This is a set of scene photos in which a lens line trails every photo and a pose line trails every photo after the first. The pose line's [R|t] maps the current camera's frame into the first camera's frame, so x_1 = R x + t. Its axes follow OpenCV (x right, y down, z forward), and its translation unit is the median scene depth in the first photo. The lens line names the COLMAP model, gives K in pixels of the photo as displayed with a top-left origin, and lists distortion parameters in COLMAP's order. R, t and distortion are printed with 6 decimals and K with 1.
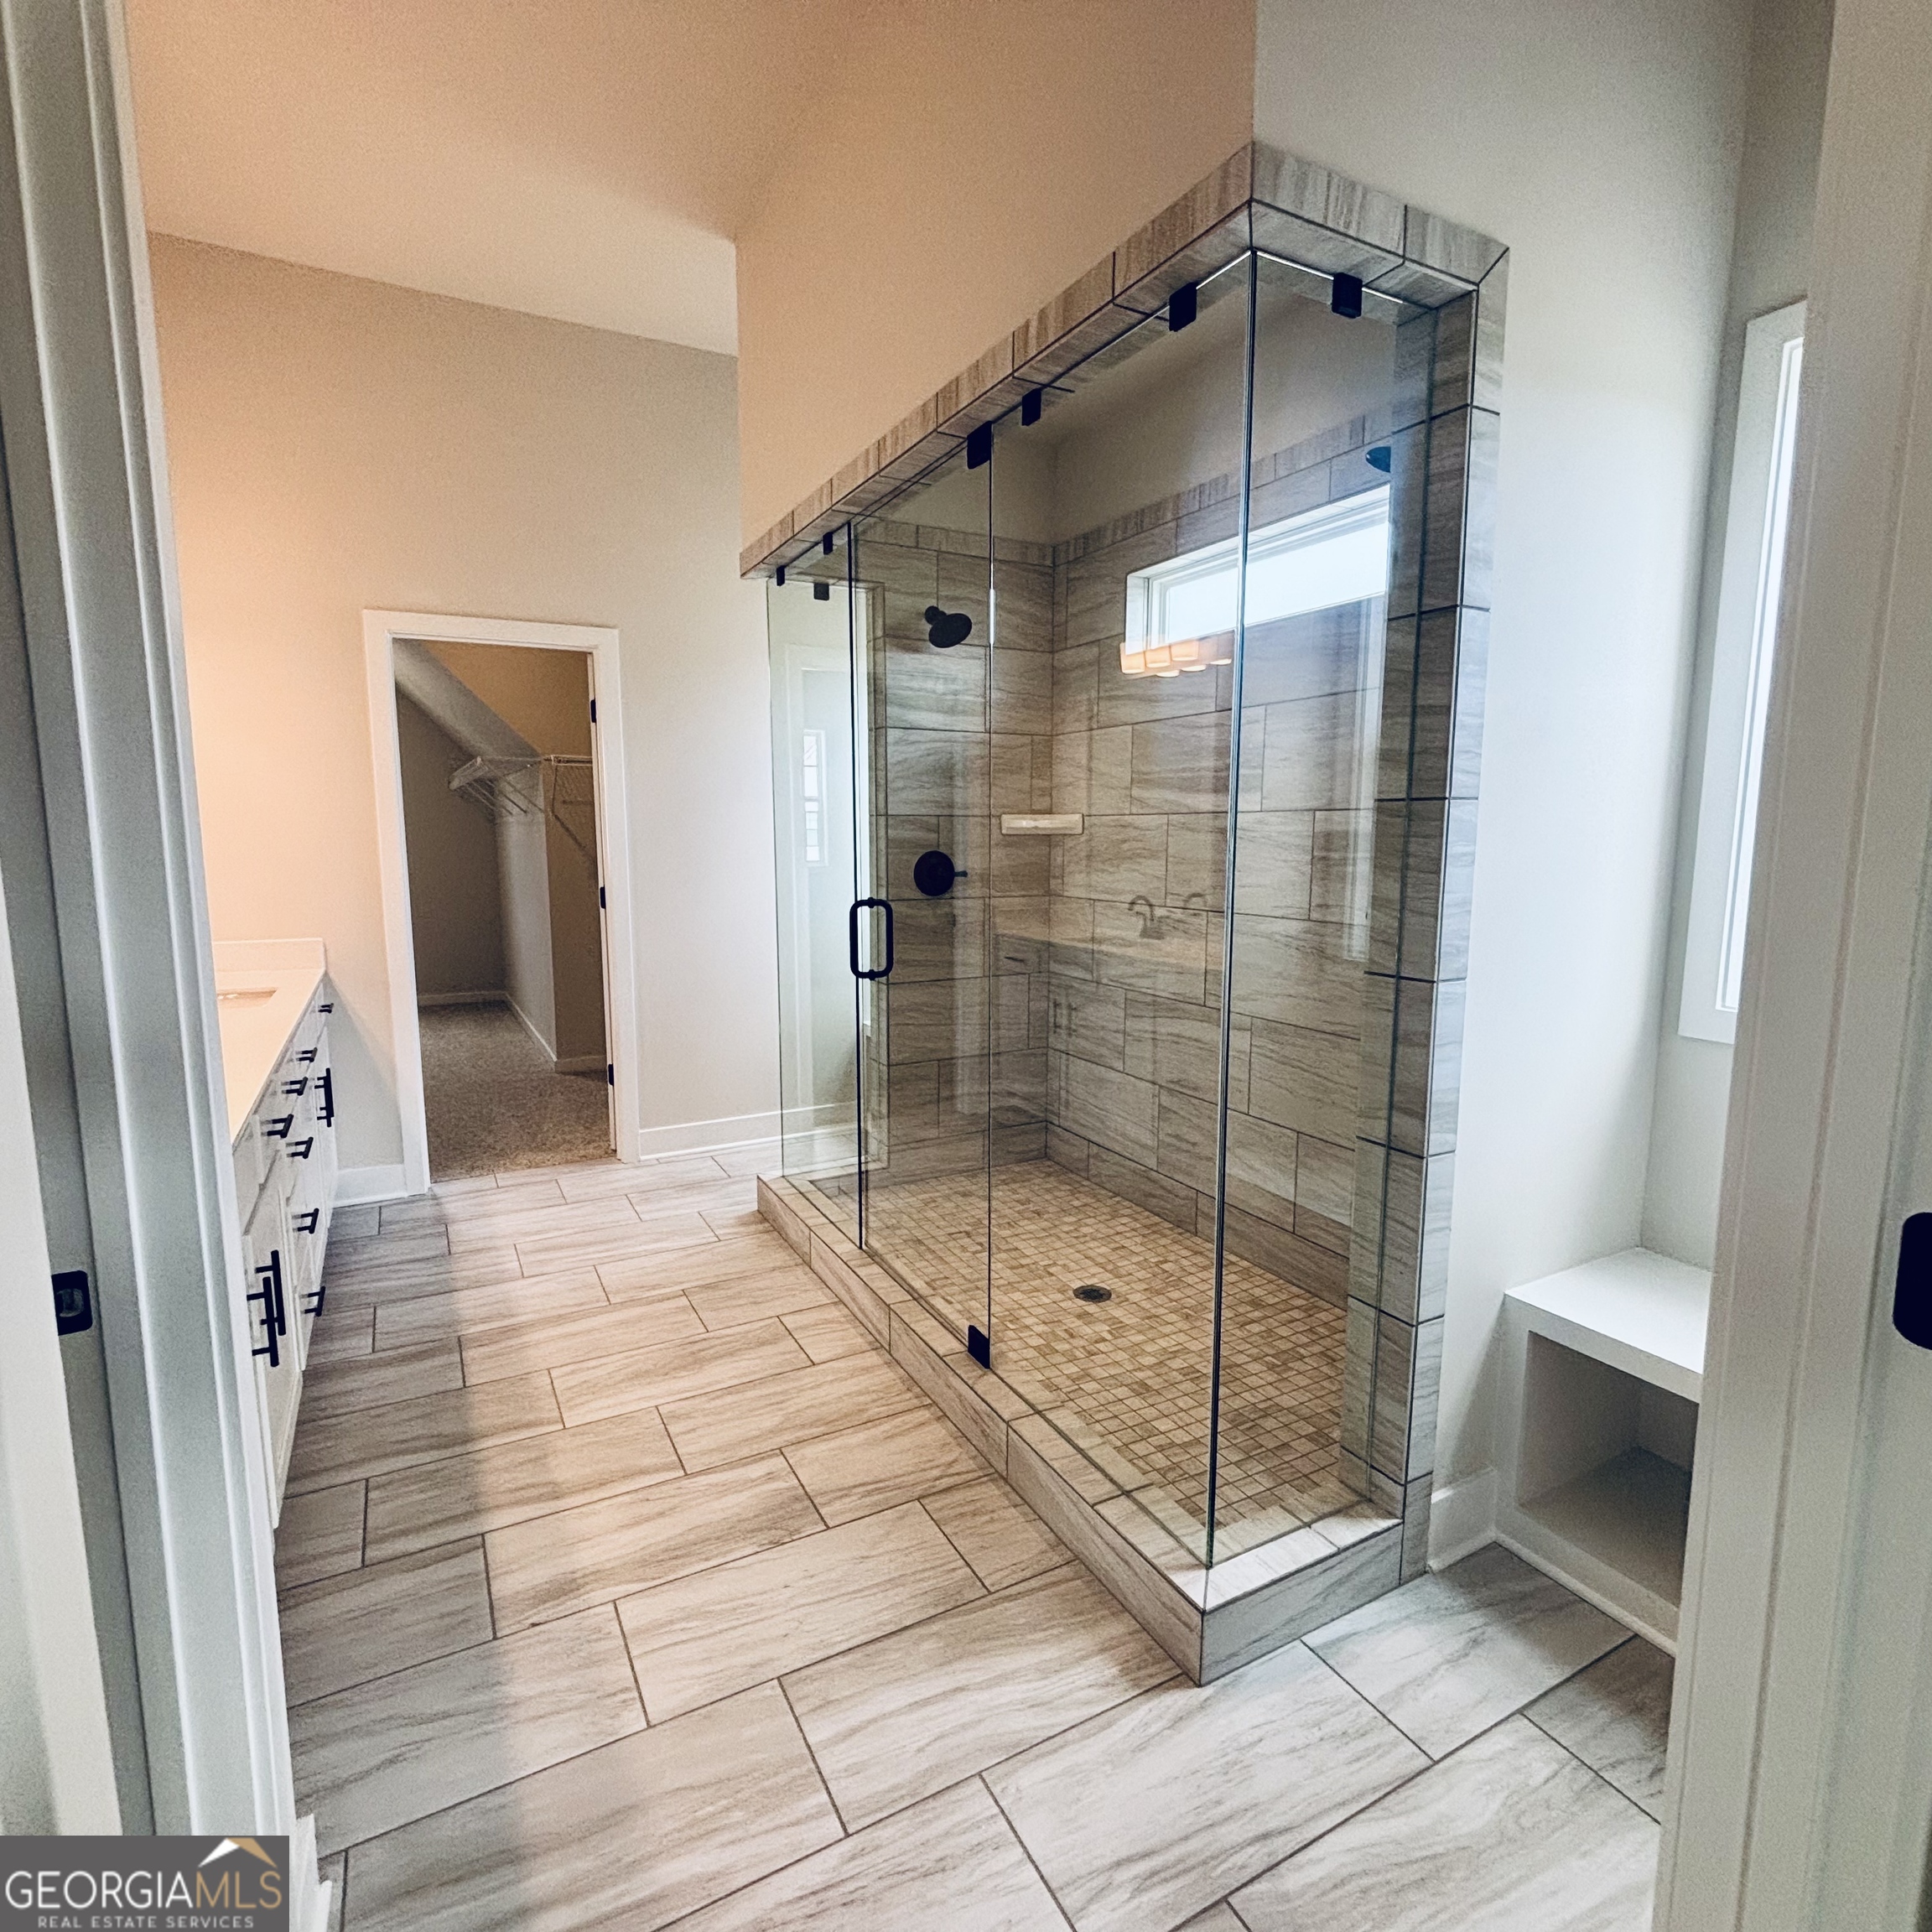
lens RADIAL K [[1042.1, 0, 964.7], [0, 1042.1, 969.7], [0, 0, 1]] dist [0.007683, -0.009003]
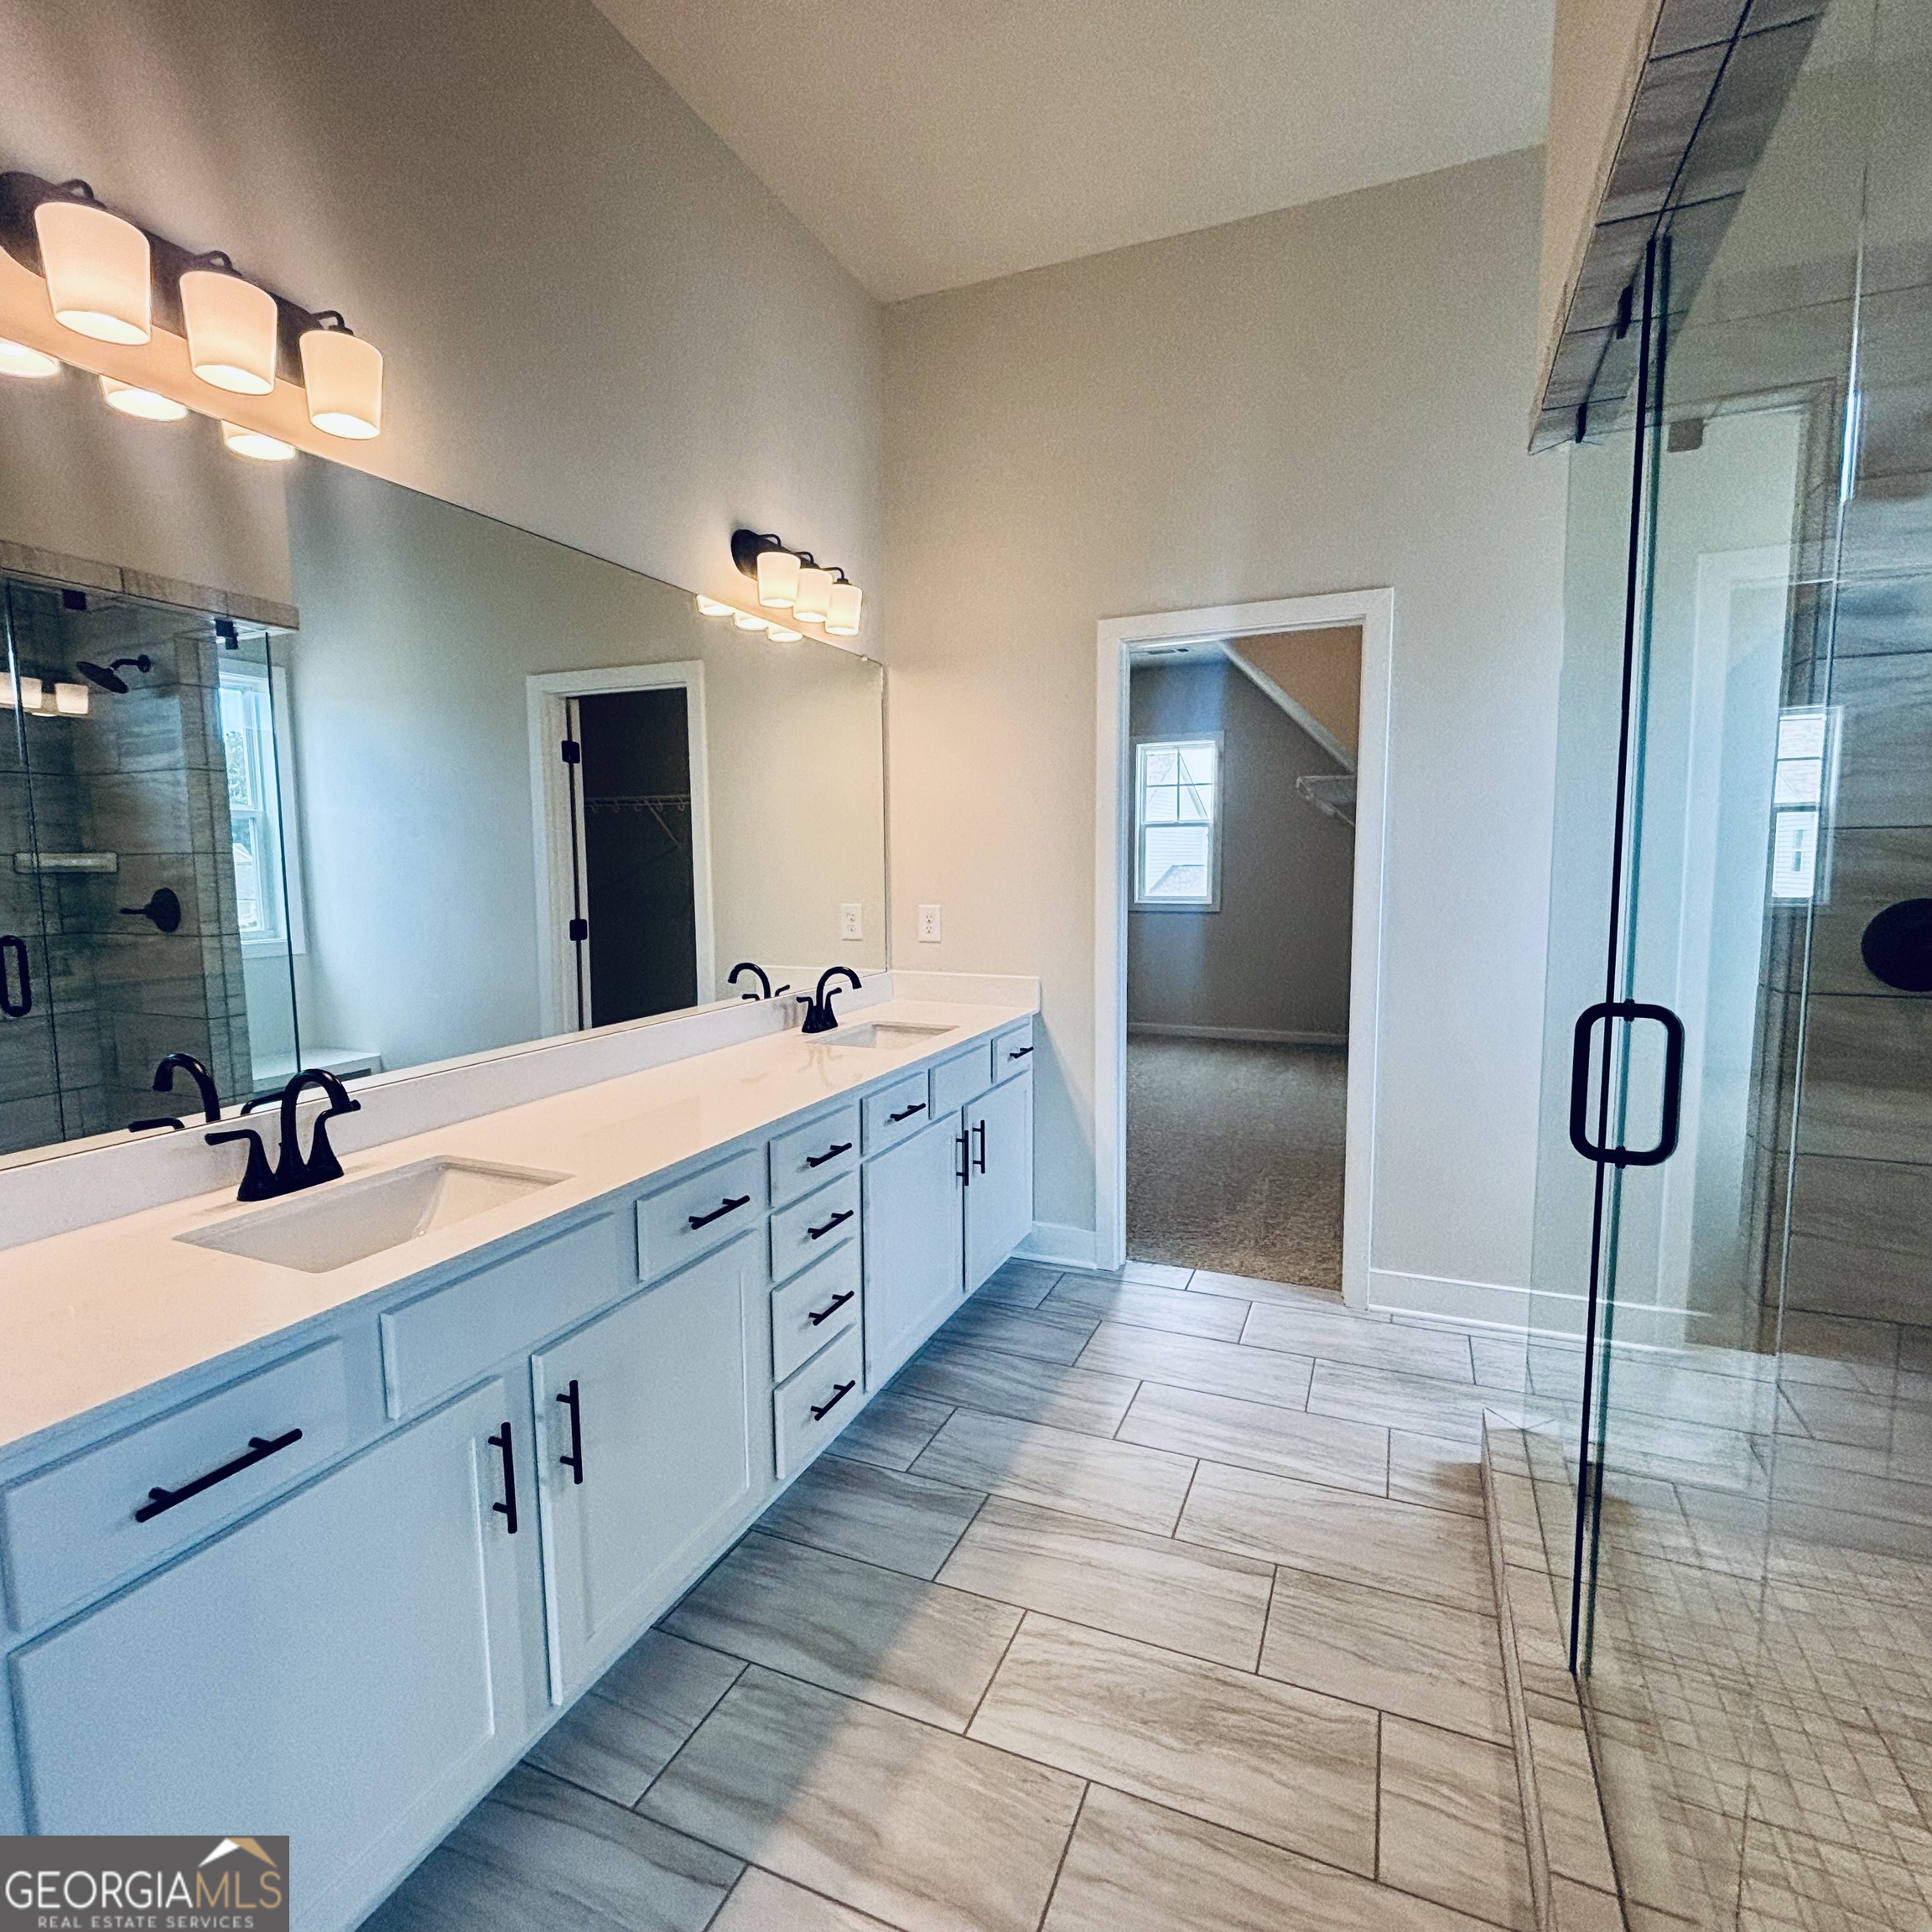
lens RADIAL K [[1042.1, 0, 954.4], [0, 1042.1, 964.8], [0, 0, 1]] dist [0.007683, -0.009003]
pose [[0.622087, 0.073326, -0.779507, 0.092035], [-0.094900, 0.995326, 0.017892, -0.063938], [0.777175, 0.062845, 0.626138, 0.446915]]
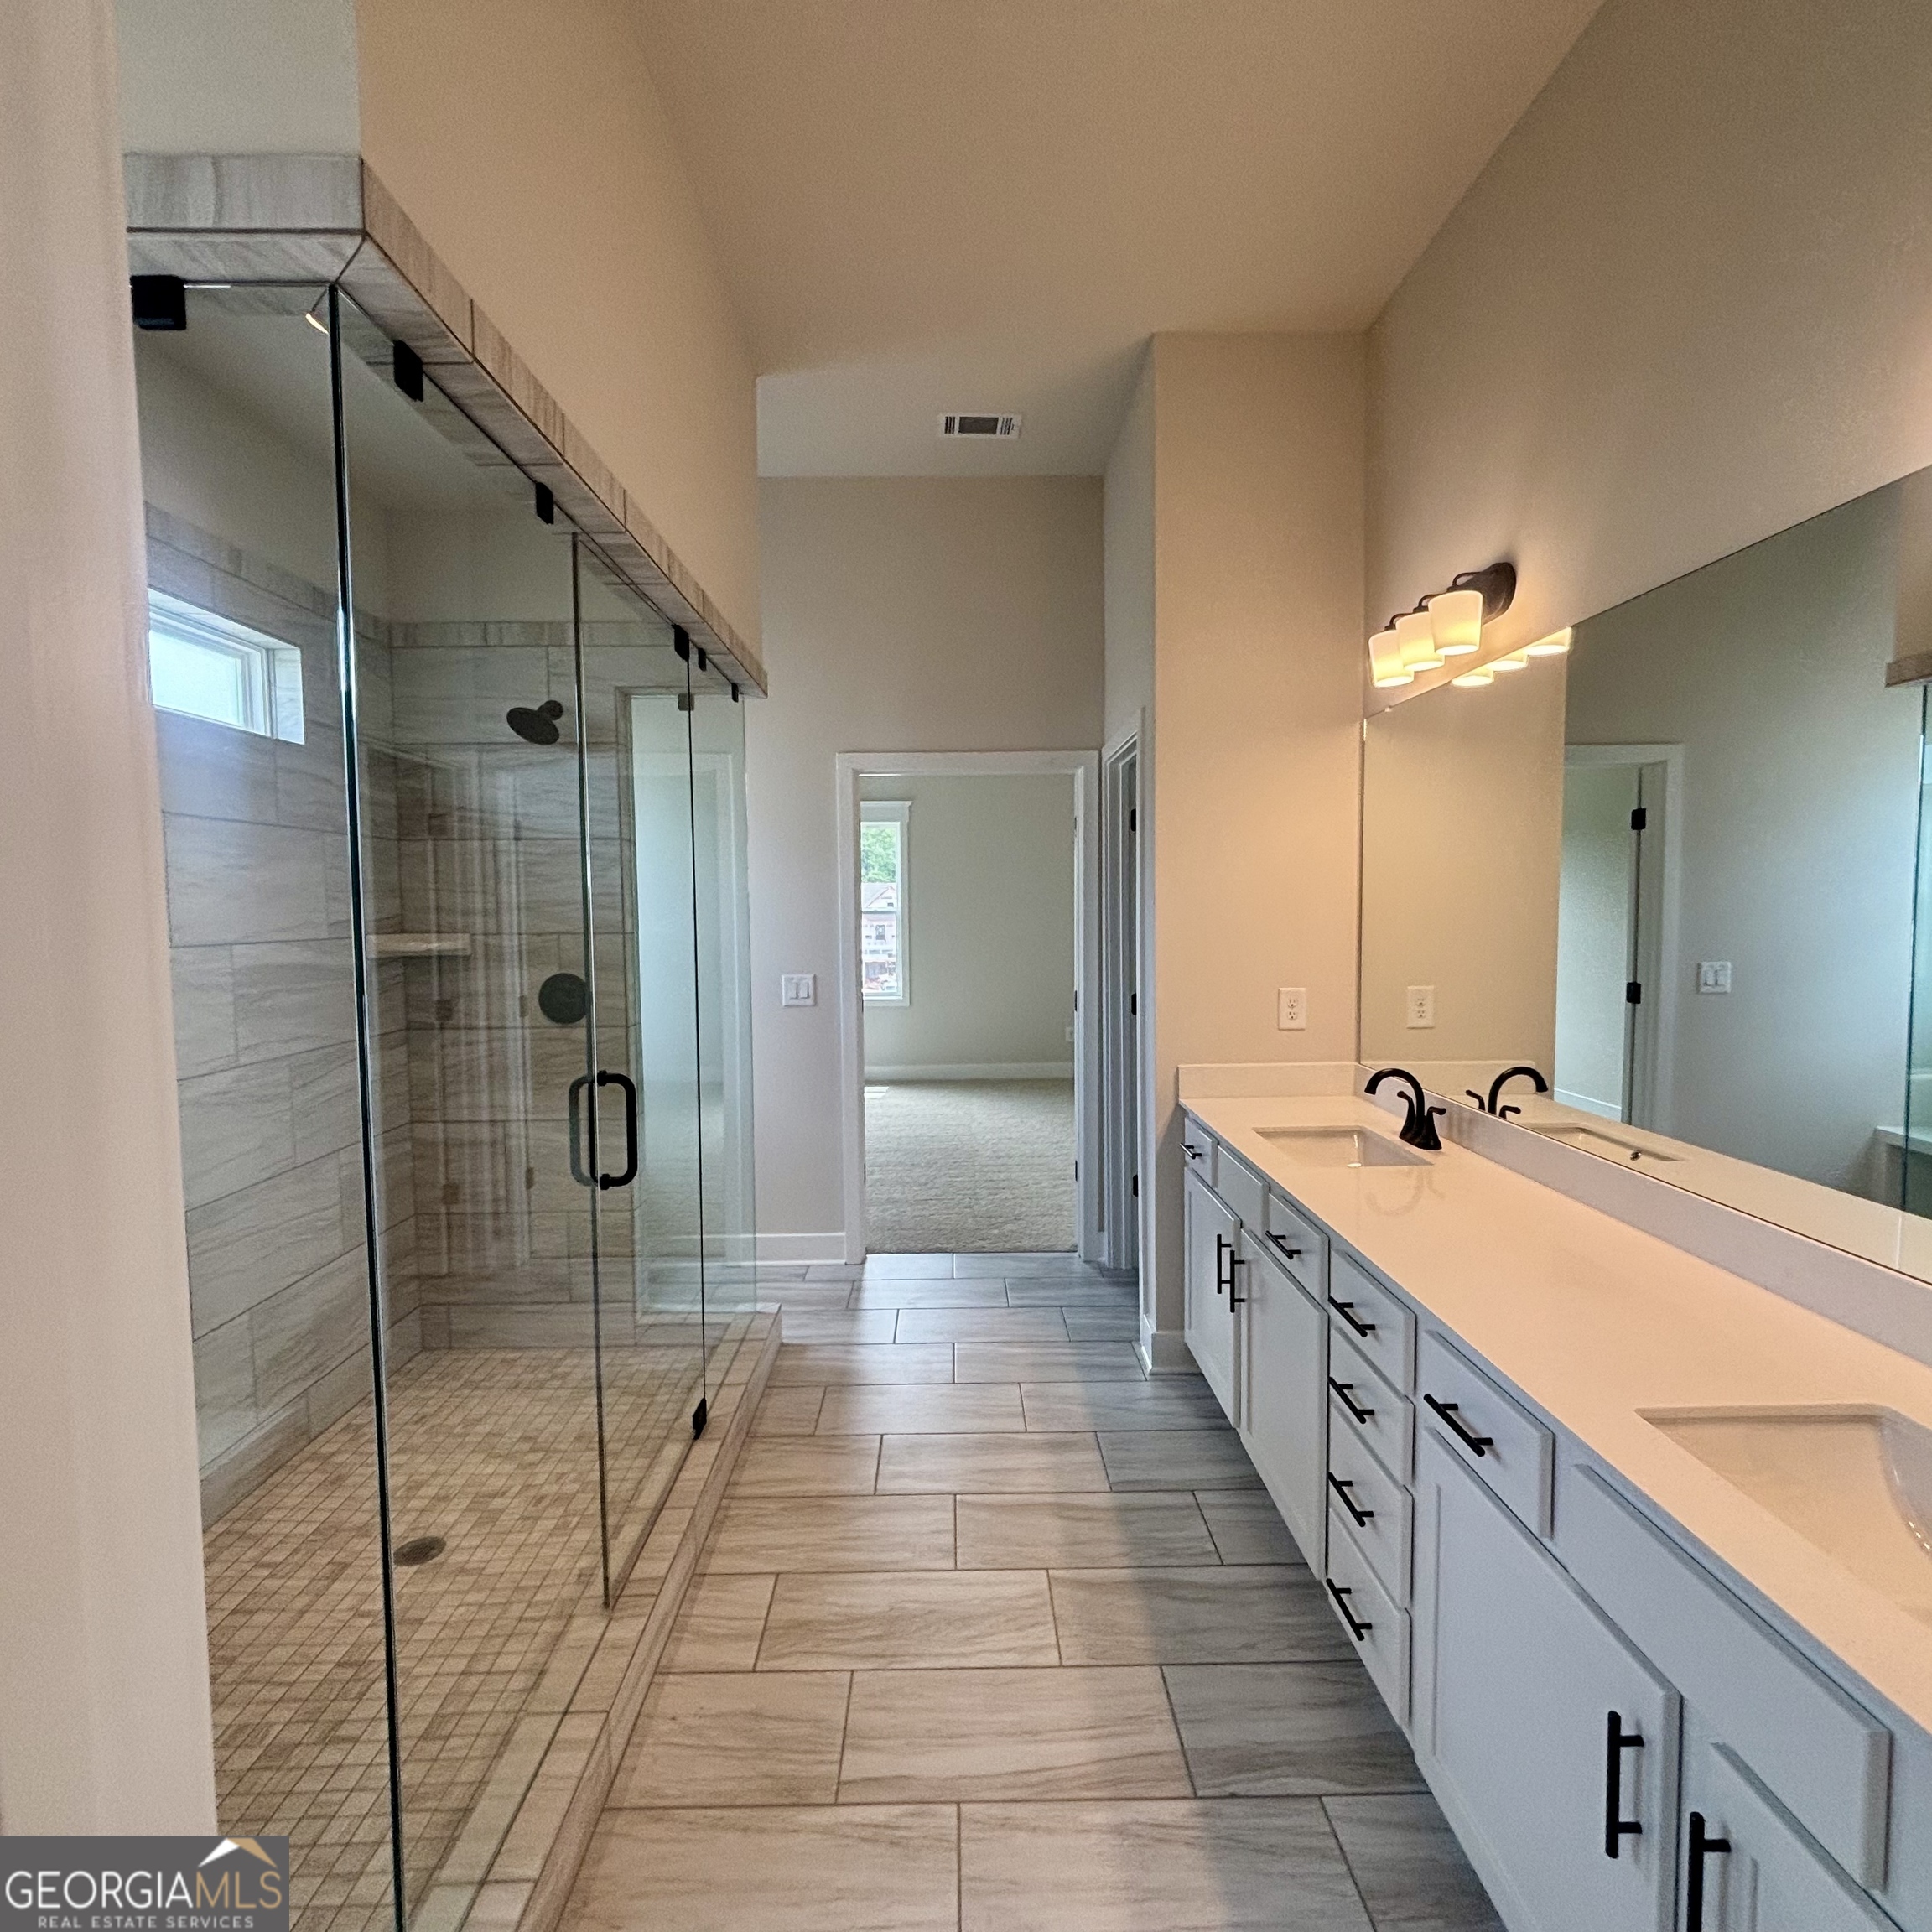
lens RADIAL K [[1042.1, 0, 963.3], [0, 1042.1, 963.4], [0, 0, 1]] dist [0.007683, -0.009003]
pose [[-0.887219, -0.016483, 0.461054, -0.627807], [0.074104, 0.981294, 0.177682, -0.247037], [-0.455358, 0.191809, -0.869401, 1.481817]]
